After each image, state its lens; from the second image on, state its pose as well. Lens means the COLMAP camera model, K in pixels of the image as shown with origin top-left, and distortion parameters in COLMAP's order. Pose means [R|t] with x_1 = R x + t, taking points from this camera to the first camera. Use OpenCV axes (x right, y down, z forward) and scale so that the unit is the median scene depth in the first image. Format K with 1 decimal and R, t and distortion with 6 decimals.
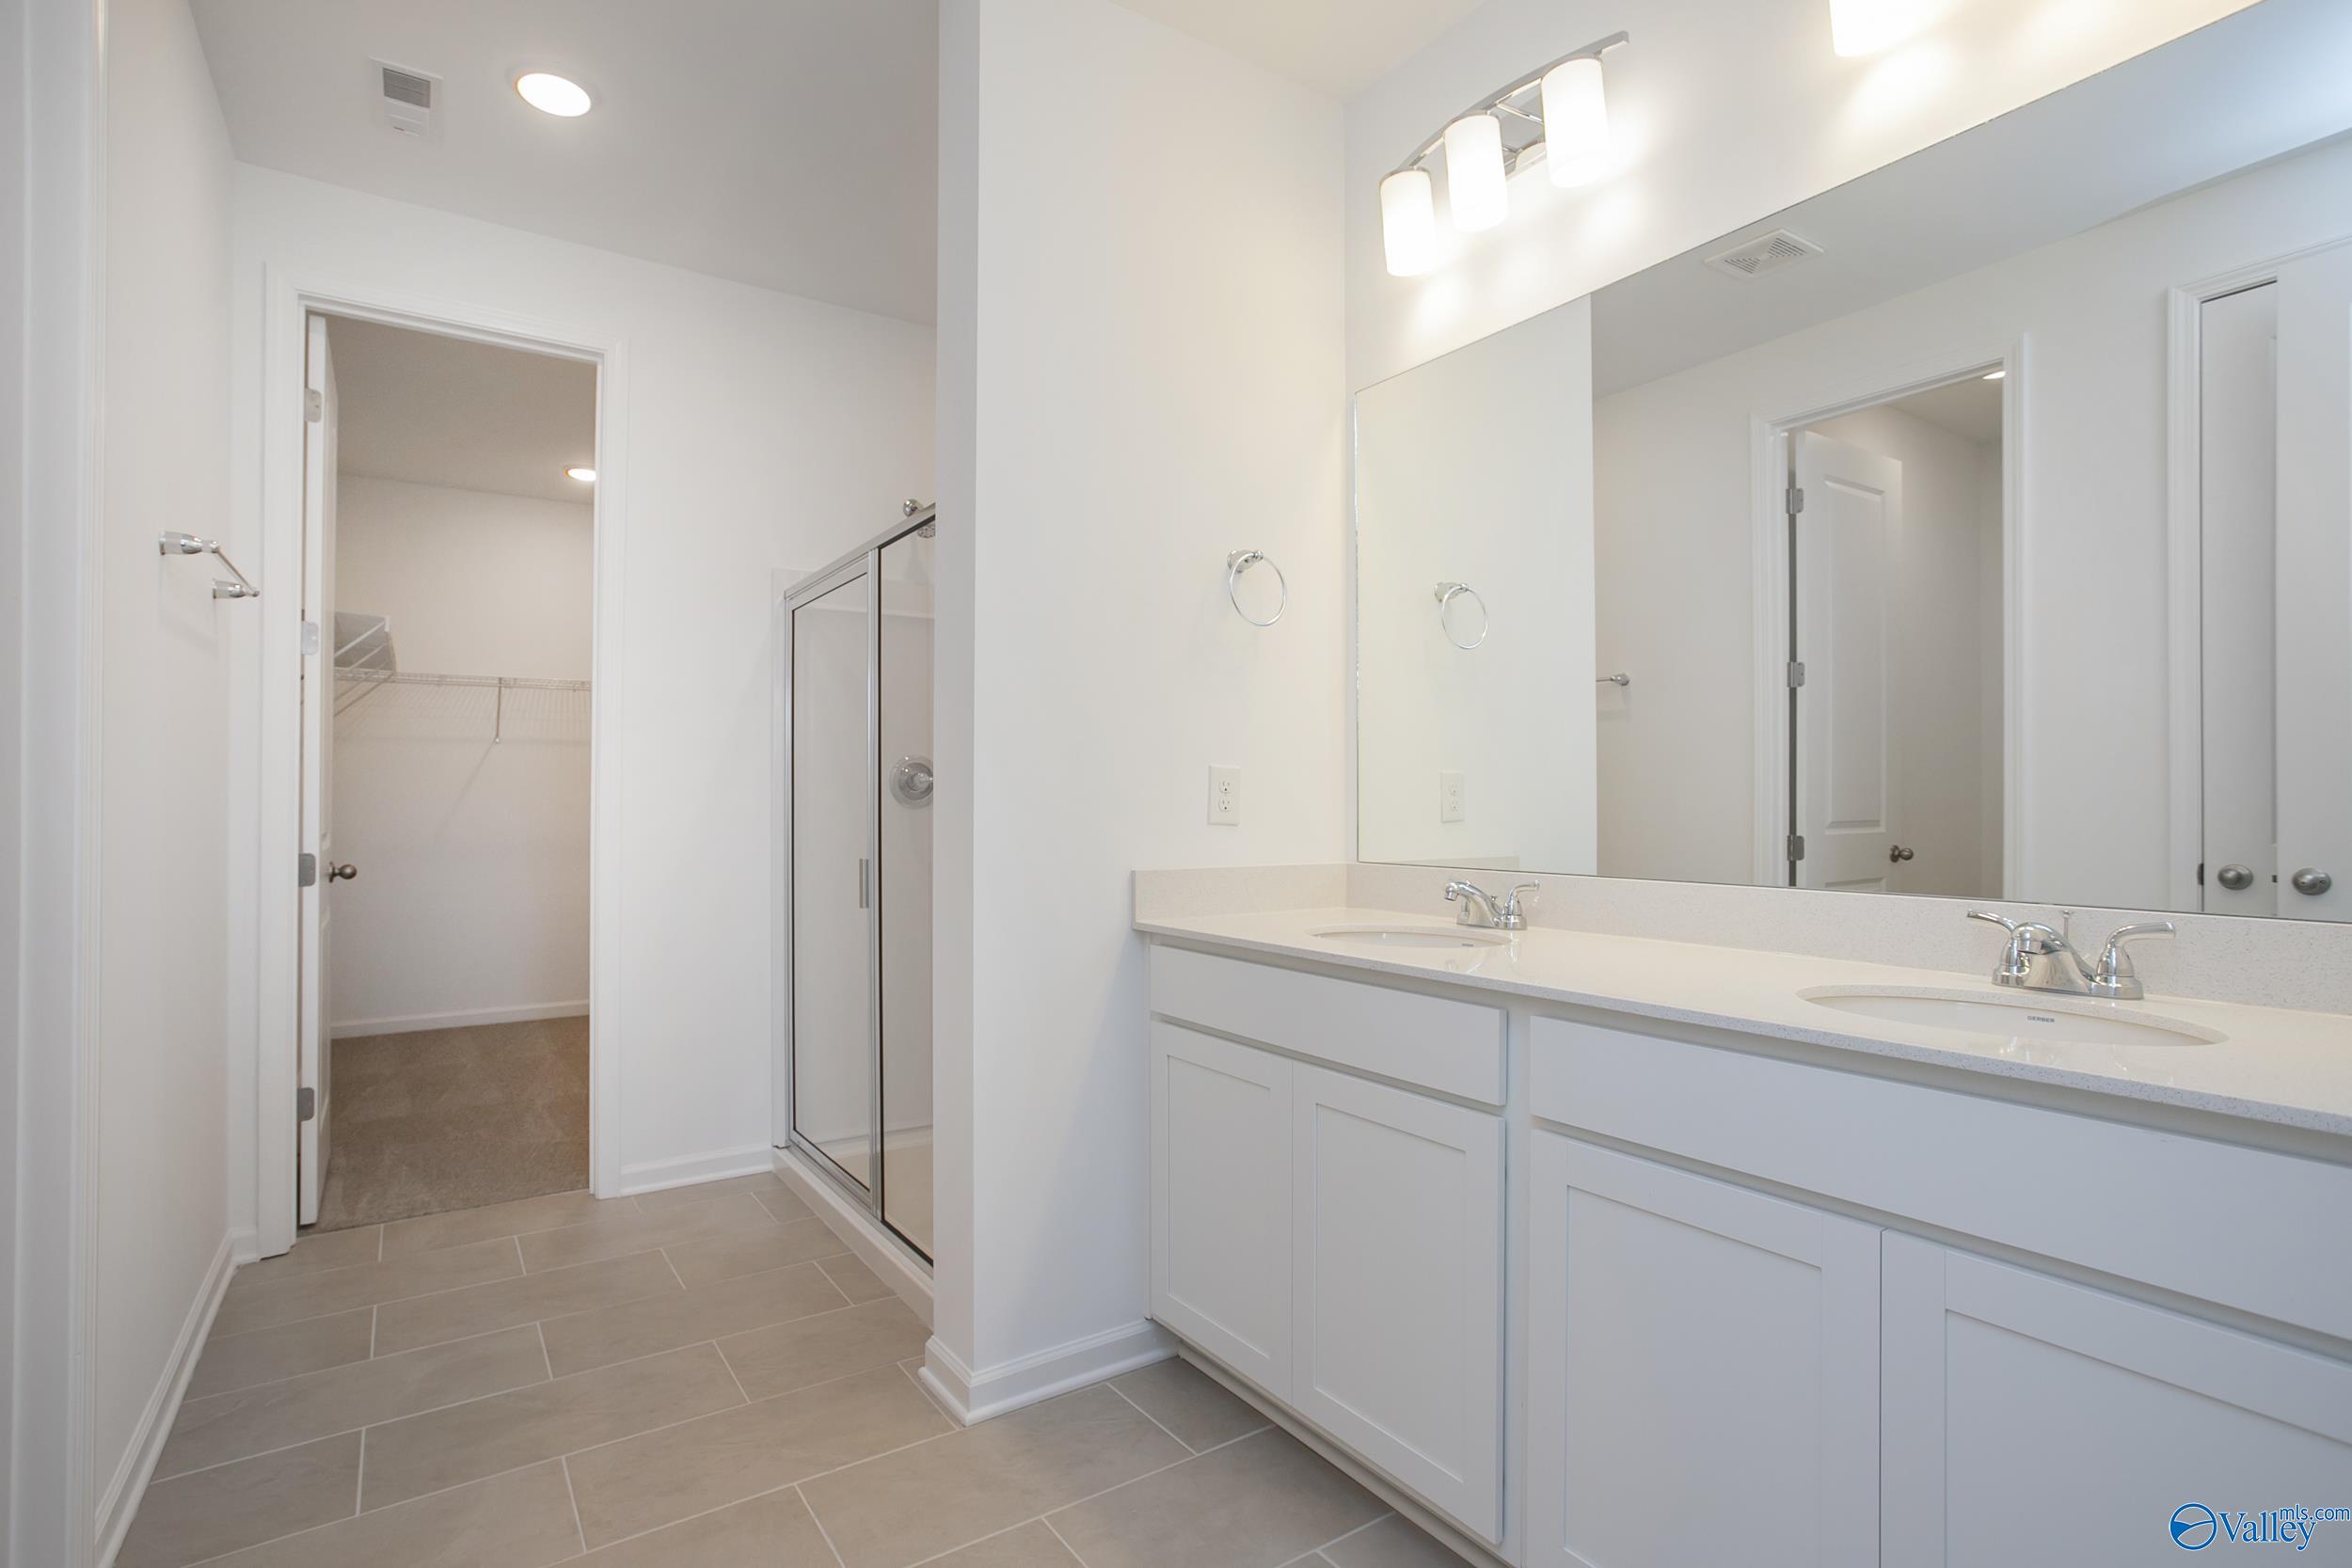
lens RADIAL K [[1128.3, 0, 1170.0], [0, 1128.3, 776.7], [0, 0, 1]] dist [-0.034557, 0.018130]
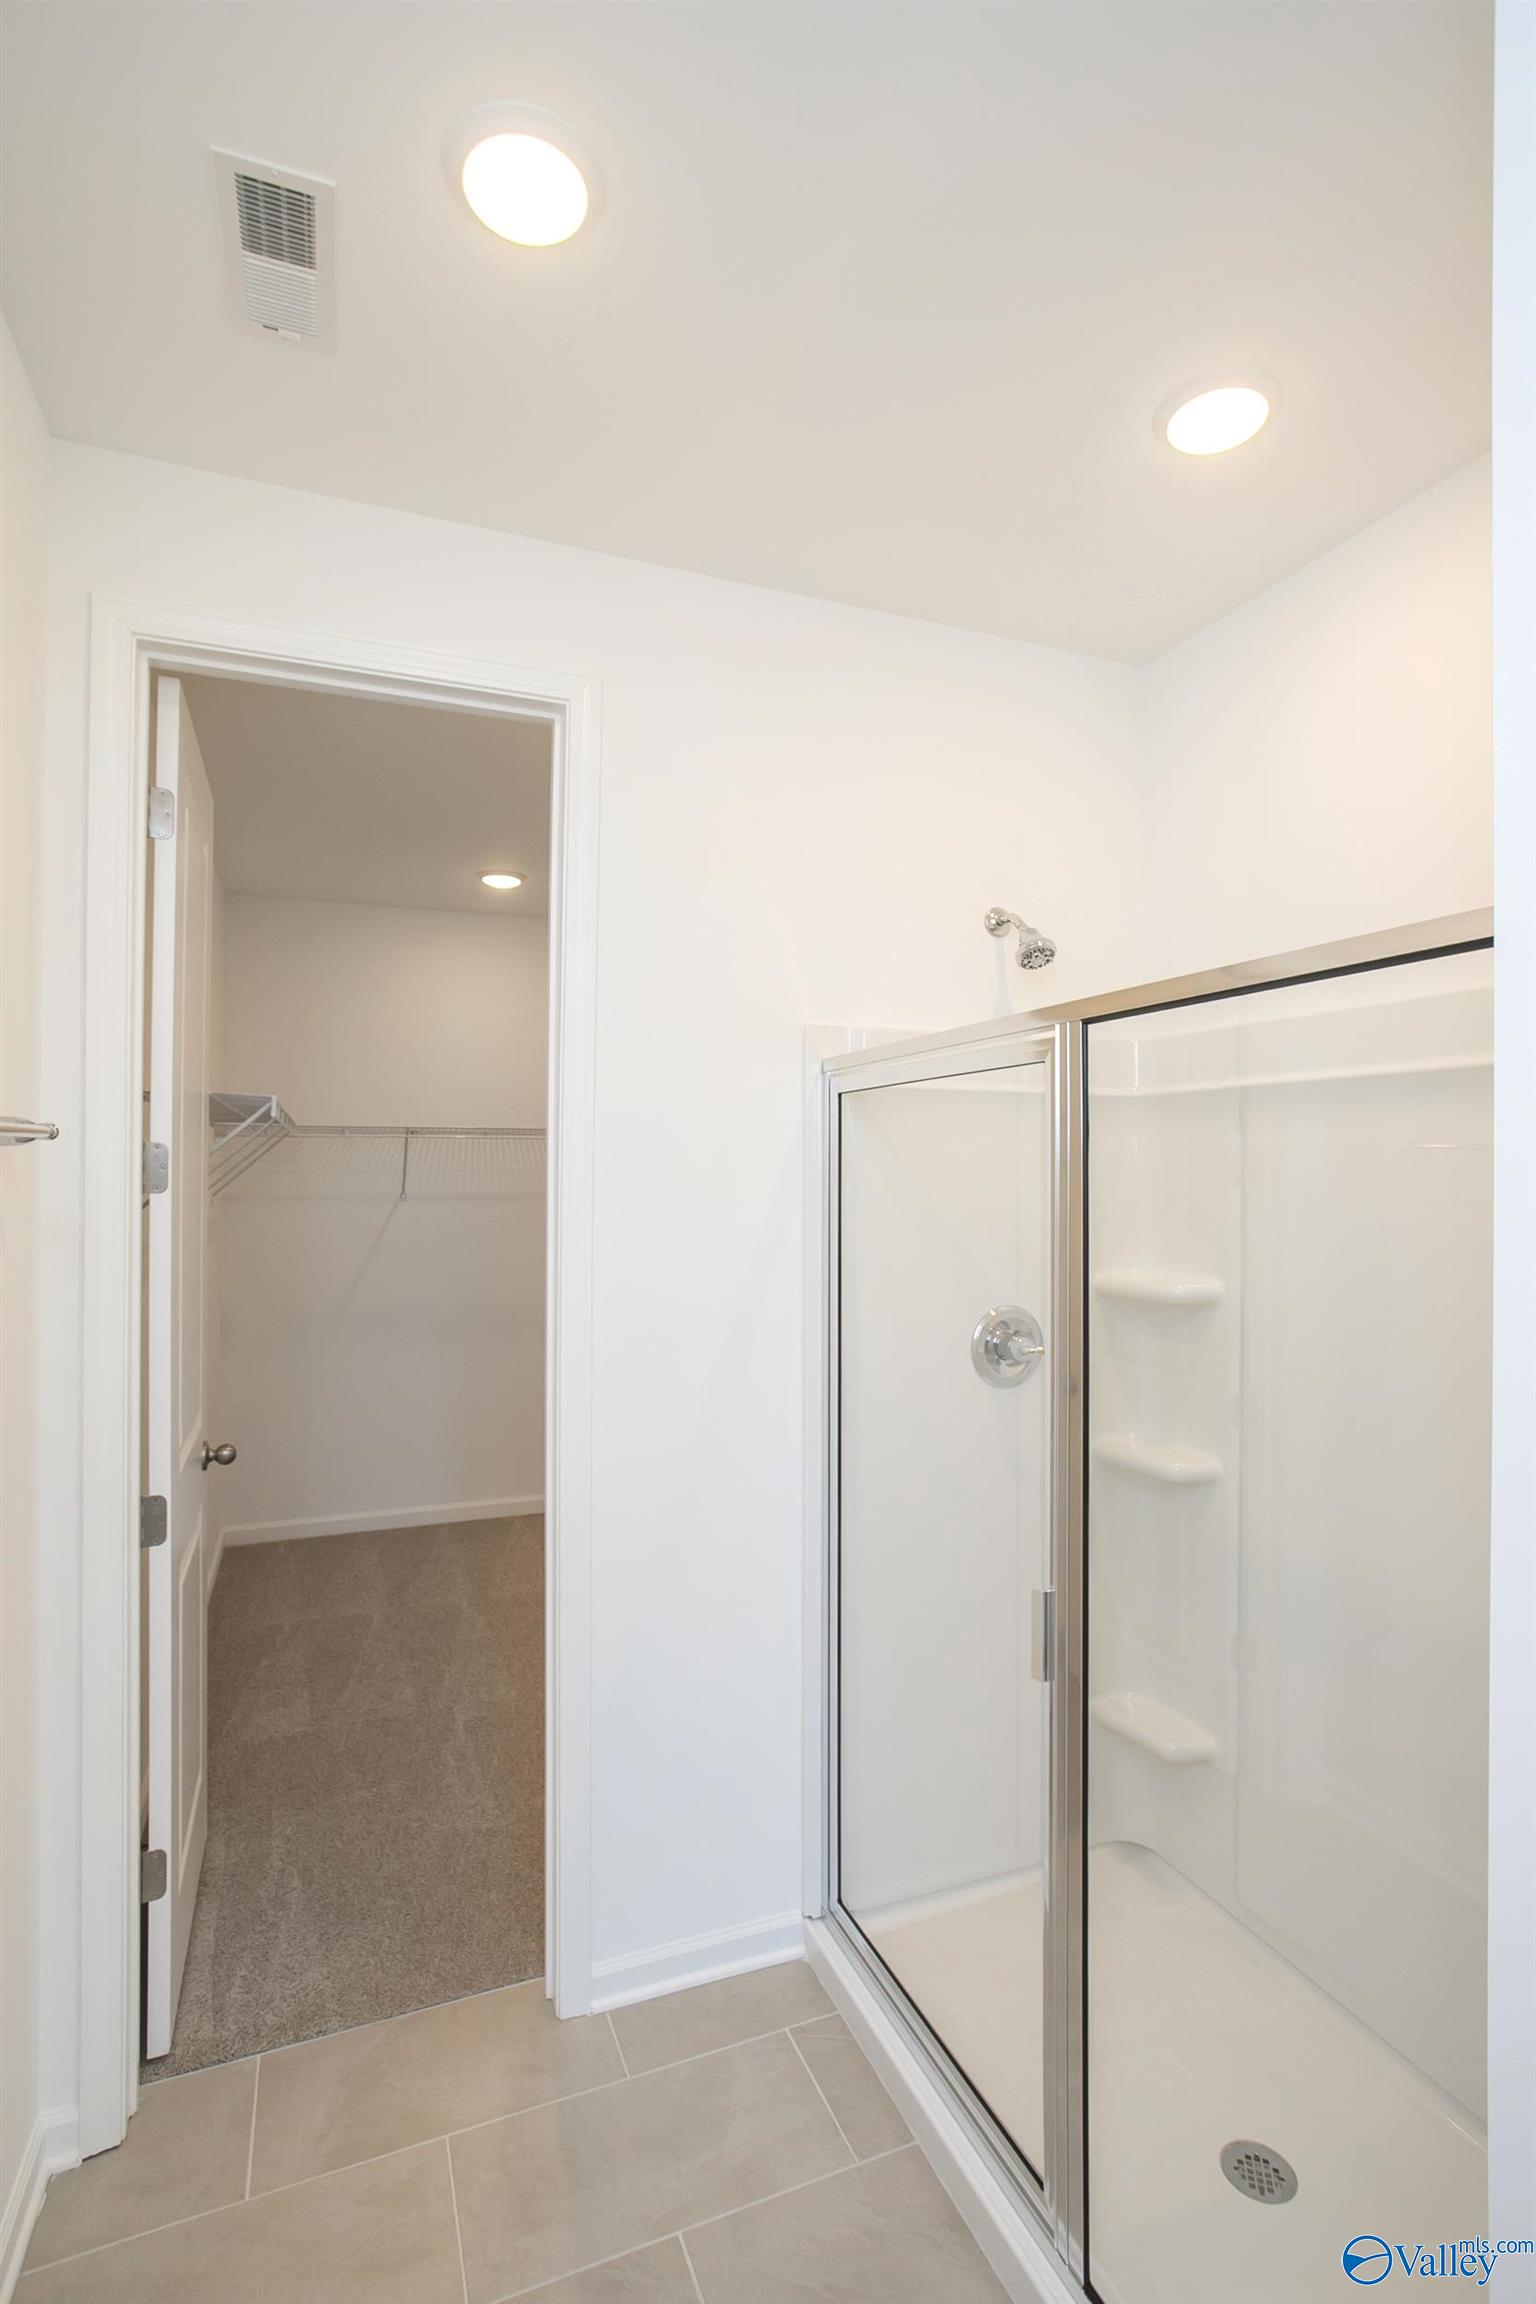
lens RADIAL K [[1105.4, 0, 768.0], [0, 1105.4, 1152.0], [0, 0, 1]] dist [-0.034557, 0.018130]
pose [[0.977048, 0.004678, -0.212969, -0.271400], [-0.003009, 0.999962, 0.008156, -0.134486], [0.212999, -0.007328, 0.977025, 0.426065]]
